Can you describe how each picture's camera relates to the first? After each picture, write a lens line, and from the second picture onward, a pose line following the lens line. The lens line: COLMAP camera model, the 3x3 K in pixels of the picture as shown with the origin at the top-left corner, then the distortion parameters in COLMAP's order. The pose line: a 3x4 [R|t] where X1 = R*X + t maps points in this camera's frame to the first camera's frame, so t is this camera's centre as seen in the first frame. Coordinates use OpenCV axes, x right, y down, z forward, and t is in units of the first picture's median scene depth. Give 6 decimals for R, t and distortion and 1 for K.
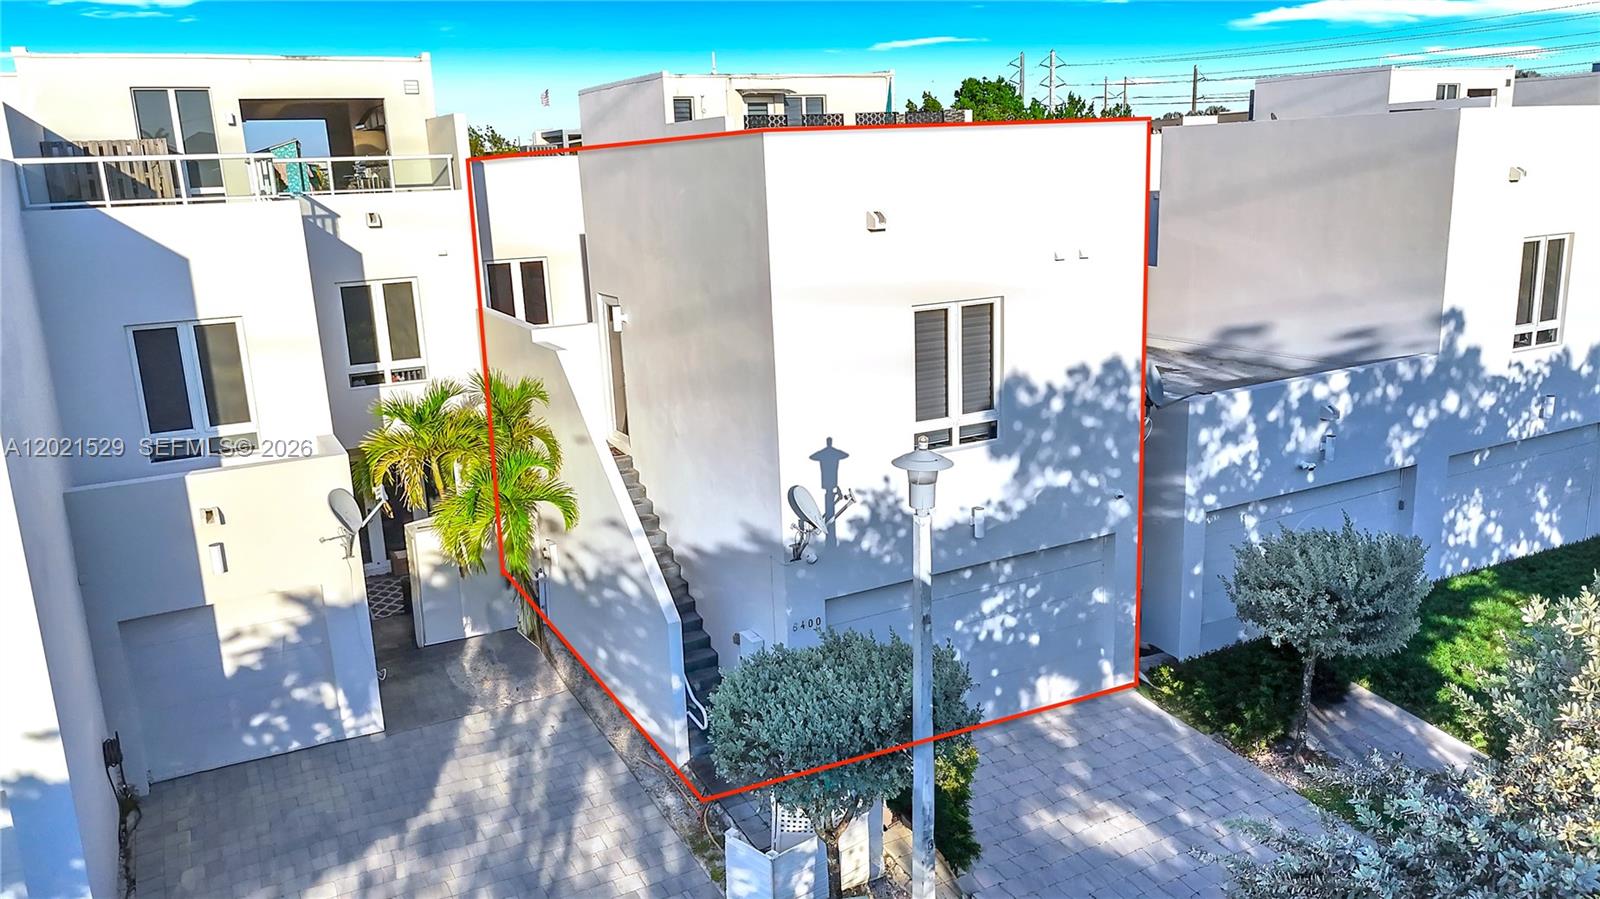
lens RADIAL K [[1152.2, 0, 800.0], [0, 1152.2, 449.5], [0, 0, 1]] dist [0.082797, -0.078517]
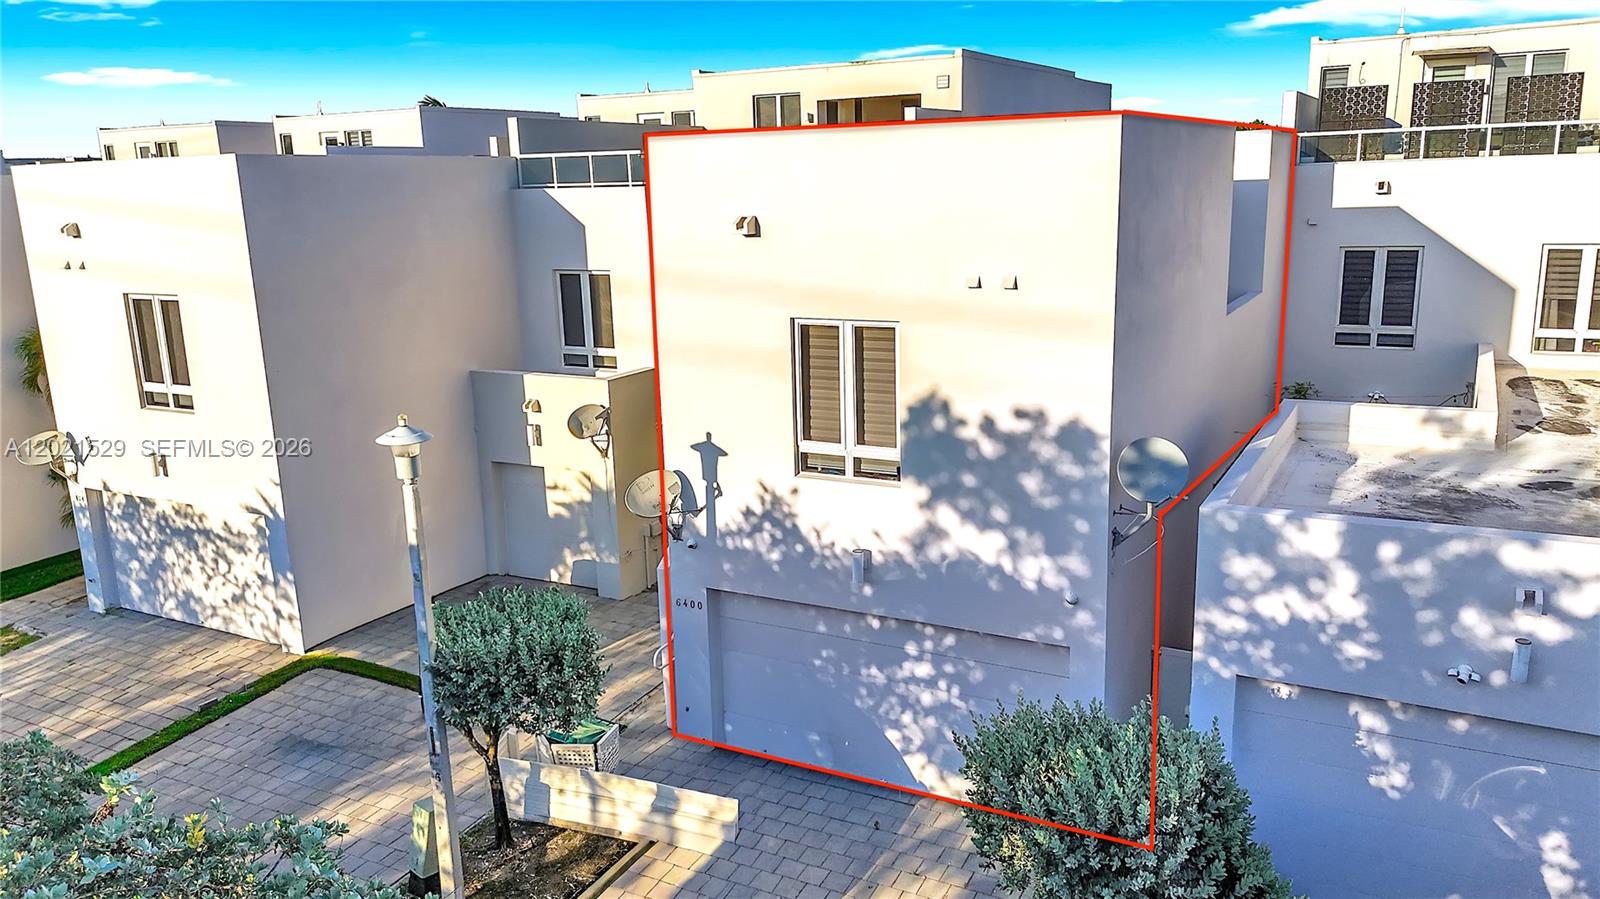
lens RADIAL K [[1147.0, 0, 800.0], [0, 1147.0, 449.5], [0, 0, 1]] dist [0.003601, 0.004537]
pose [[0.567232, 0.214887, -0.795029, 0.828001], [-0.186688, 0.973780, 0.130004, -0.134190], [0.802120, 0.074680, 0.592475, 0.422540]]
